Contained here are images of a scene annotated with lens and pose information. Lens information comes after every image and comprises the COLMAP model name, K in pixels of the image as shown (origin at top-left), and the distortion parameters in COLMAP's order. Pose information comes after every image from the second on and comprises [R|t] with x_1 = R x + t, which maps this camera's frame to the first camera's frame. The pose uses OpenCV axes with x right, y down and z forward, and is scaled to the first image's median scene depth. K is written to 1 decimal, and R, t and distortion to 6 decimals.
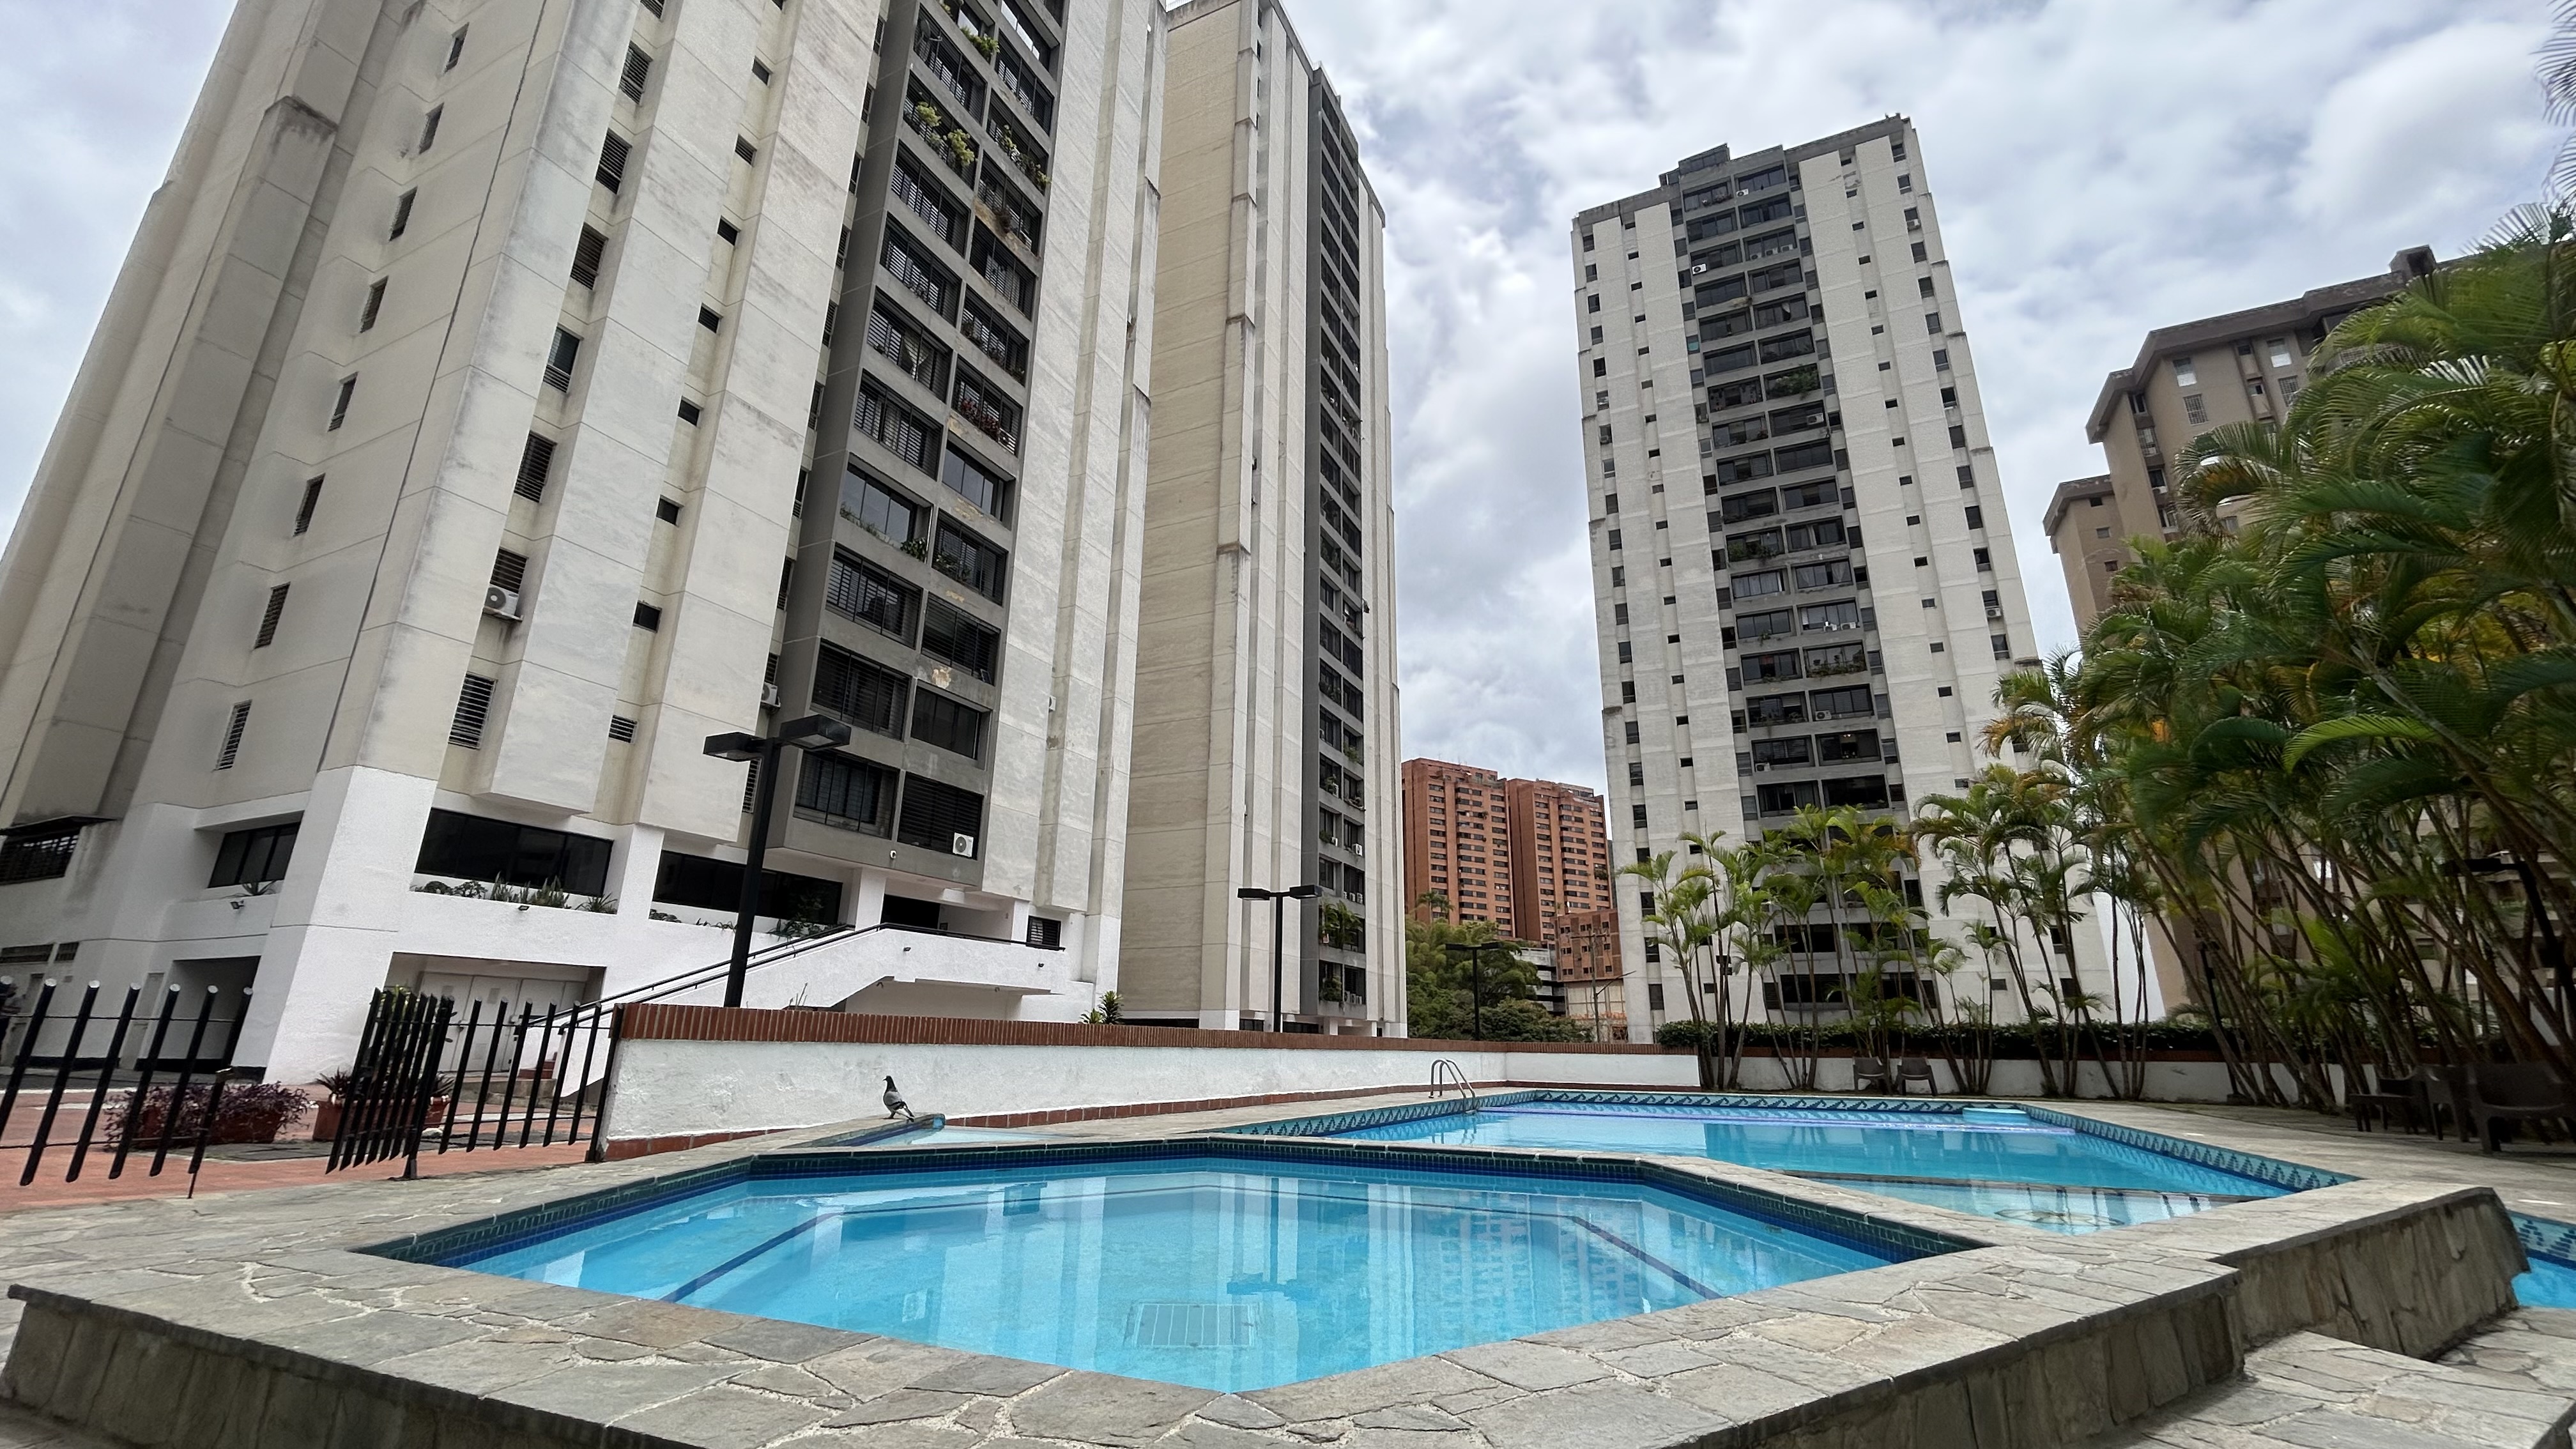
lens RADIAL K [[1053.5, 0, 1288.7], [0, 1053.5, 722.0], [0, 0, 1]] dist [-0.003879, 0.002428]
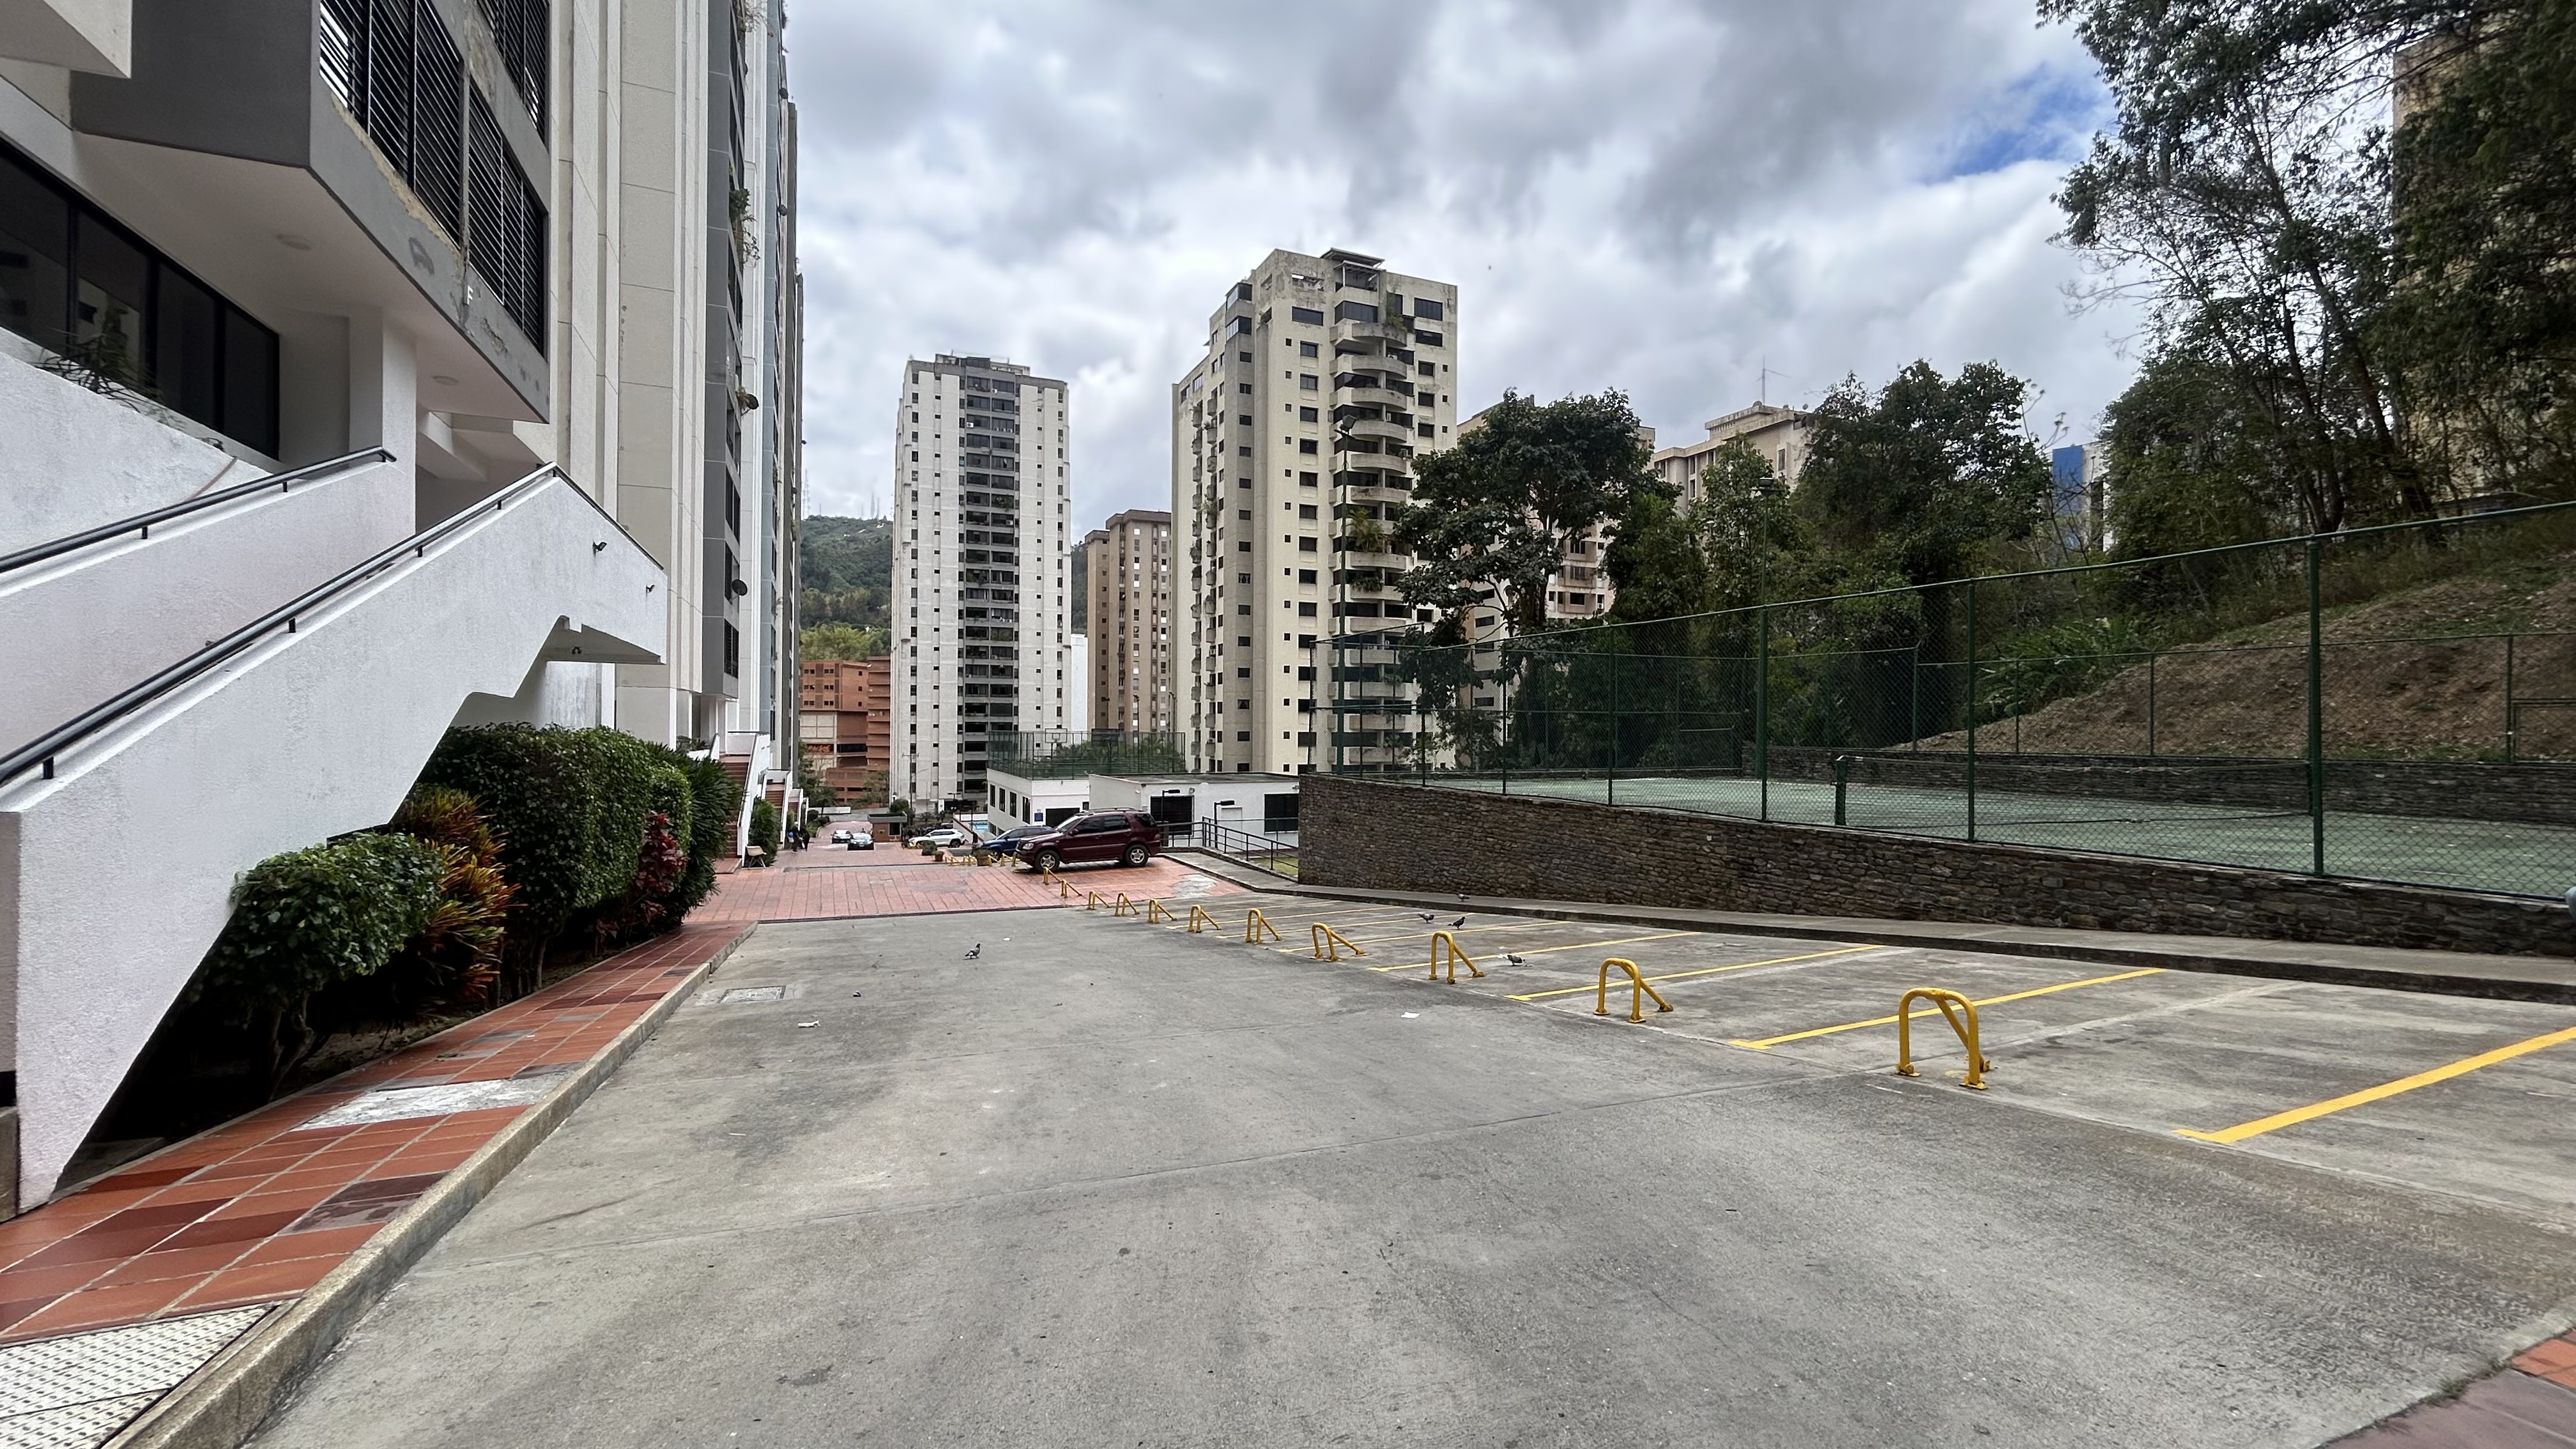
lens RADIAL K [[1053.5, 0, 1295.8], [0, 1053.5, 727.5], [0, 0, 1]] dist [-0.003879, 0.002428]
pose [[0.668945, -0.000656, 0.743312, -0.867571], [-0.221534, 0.954378, 0.200212, -0.508476], [-0.709532, -0.298599, 0.638281, -1.144376]]
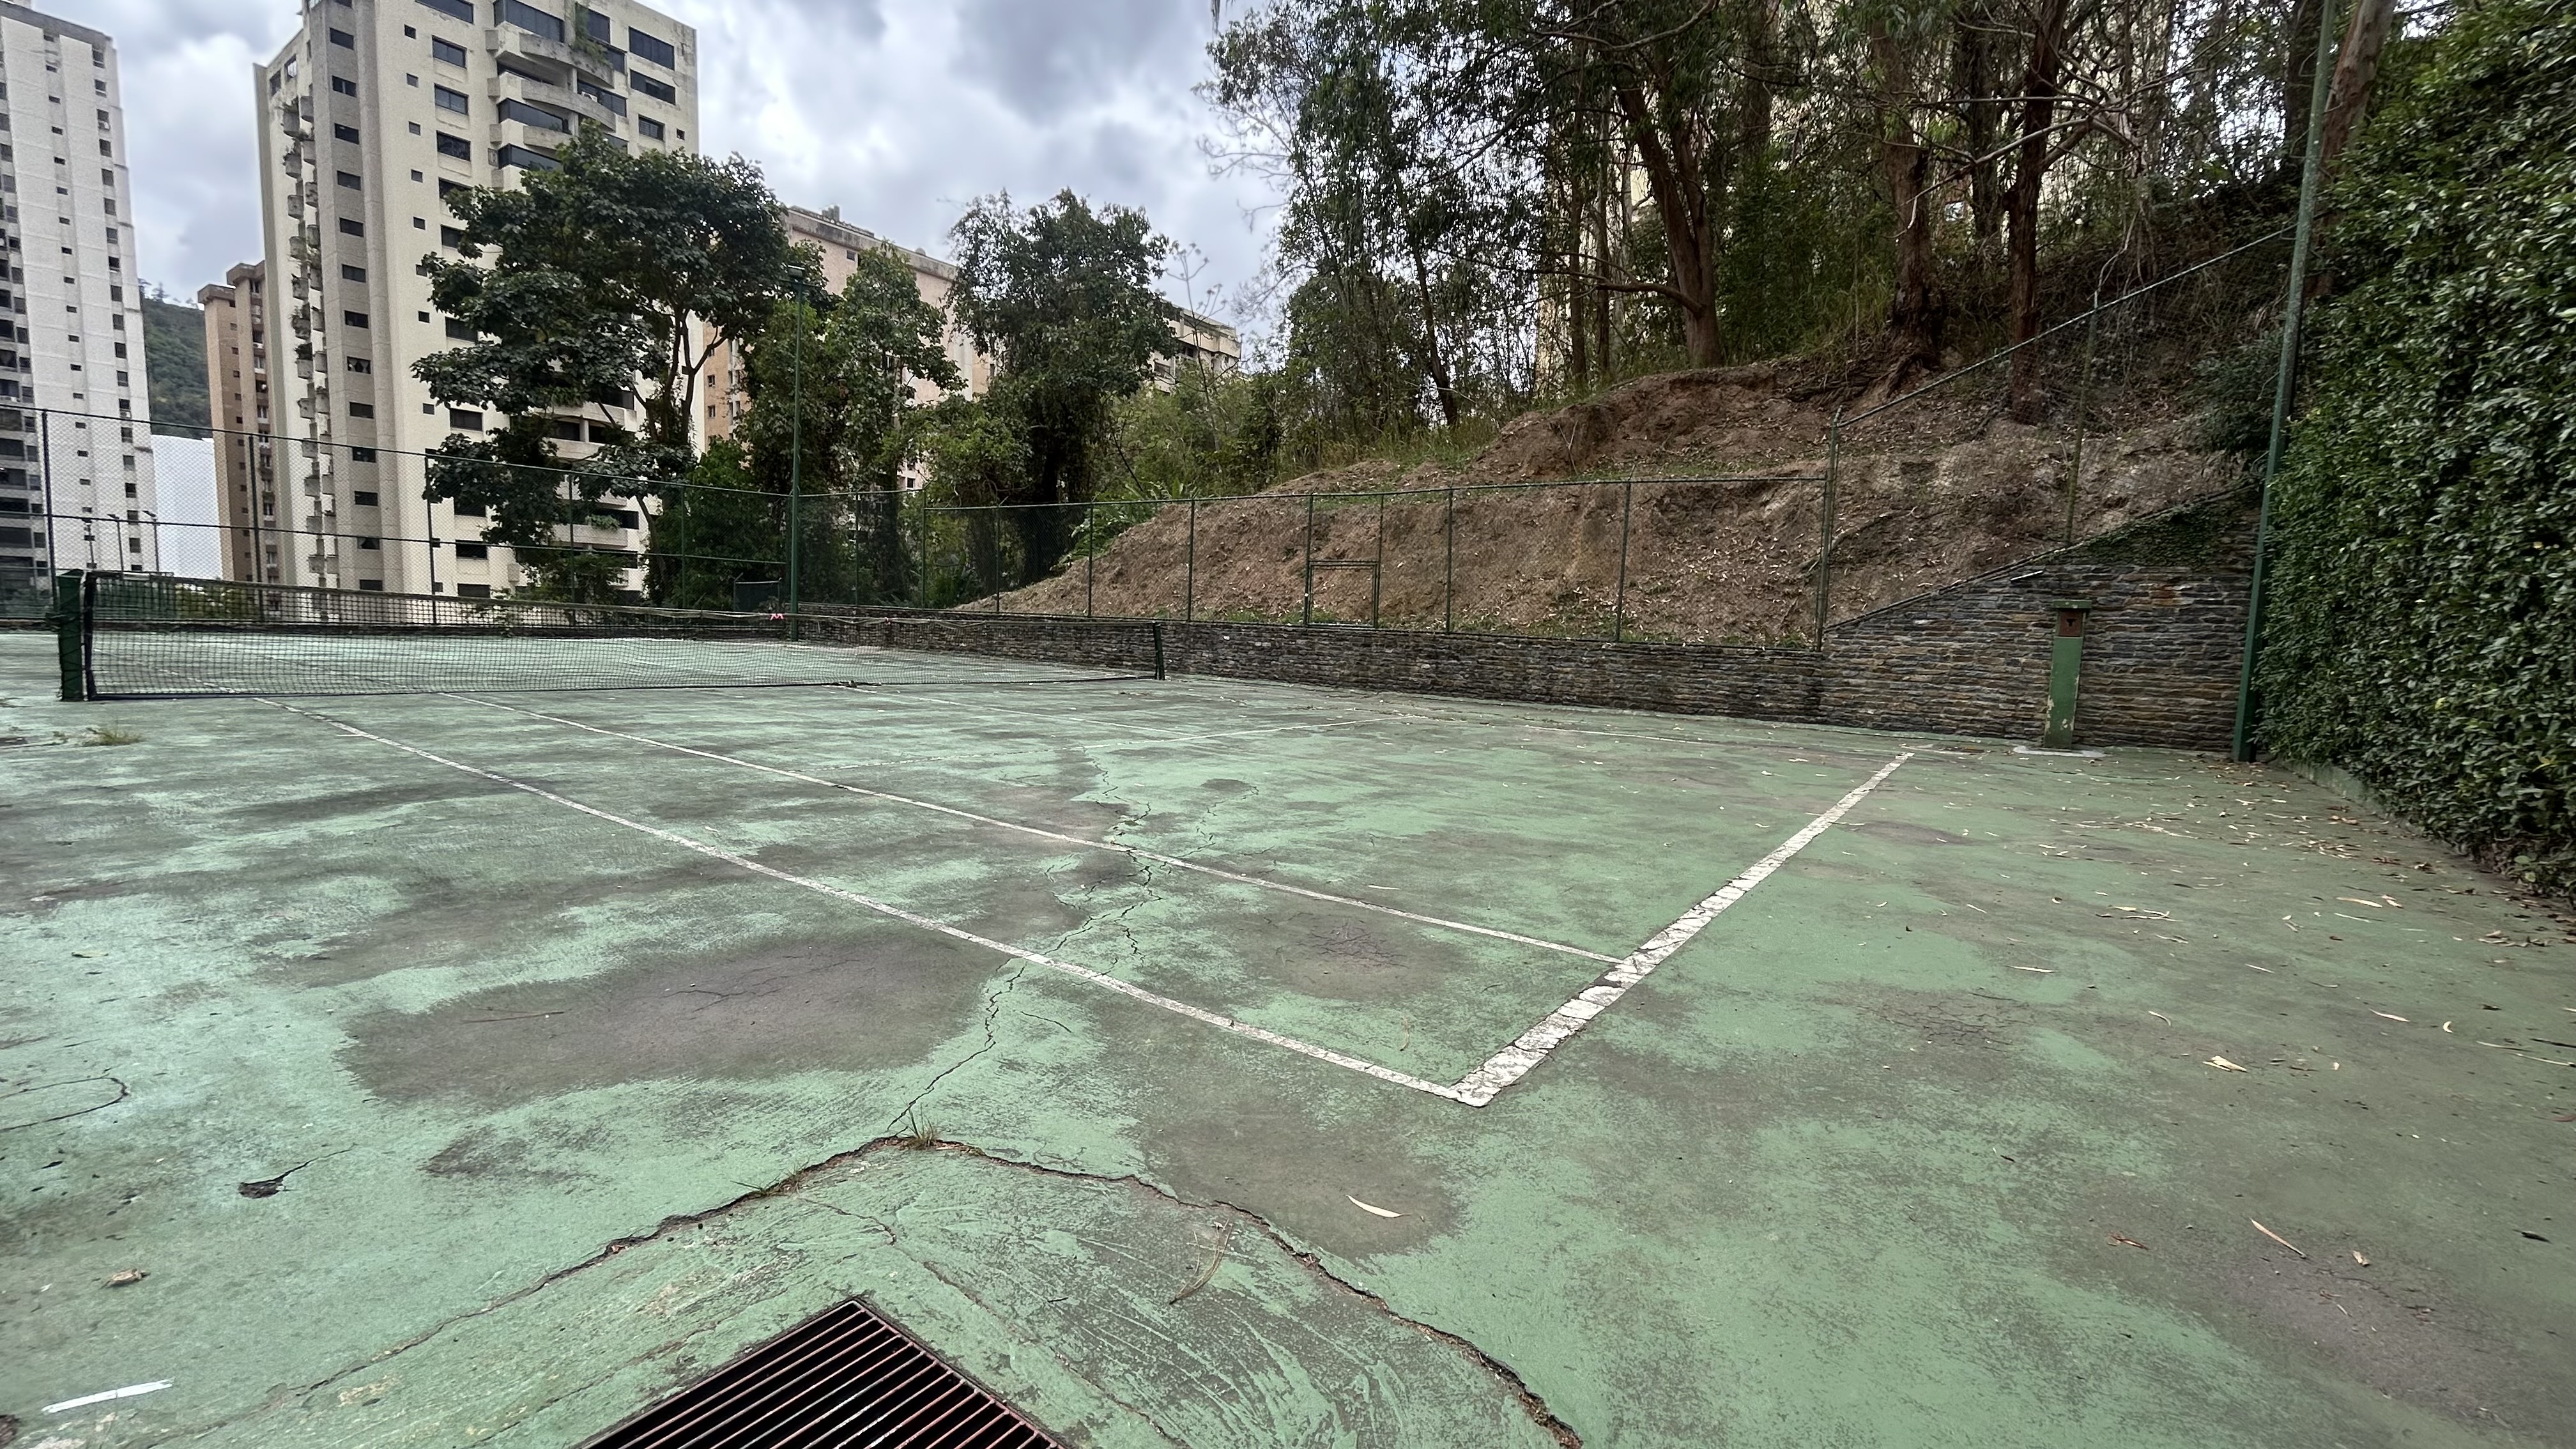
lens RADIAL K [[1053.5, 0, 1296.2], [0, 1053.5, 737.2], [0, 0, 1]] dist [-0.003879, 0.002428]
pose [[0.189559, -0.106082, 0.976122, -0.728021], [-0.328026, 0.930184, 0.164791, -0.531035], [-0.925455, -0.351431, 0.141527, -1.239185]]
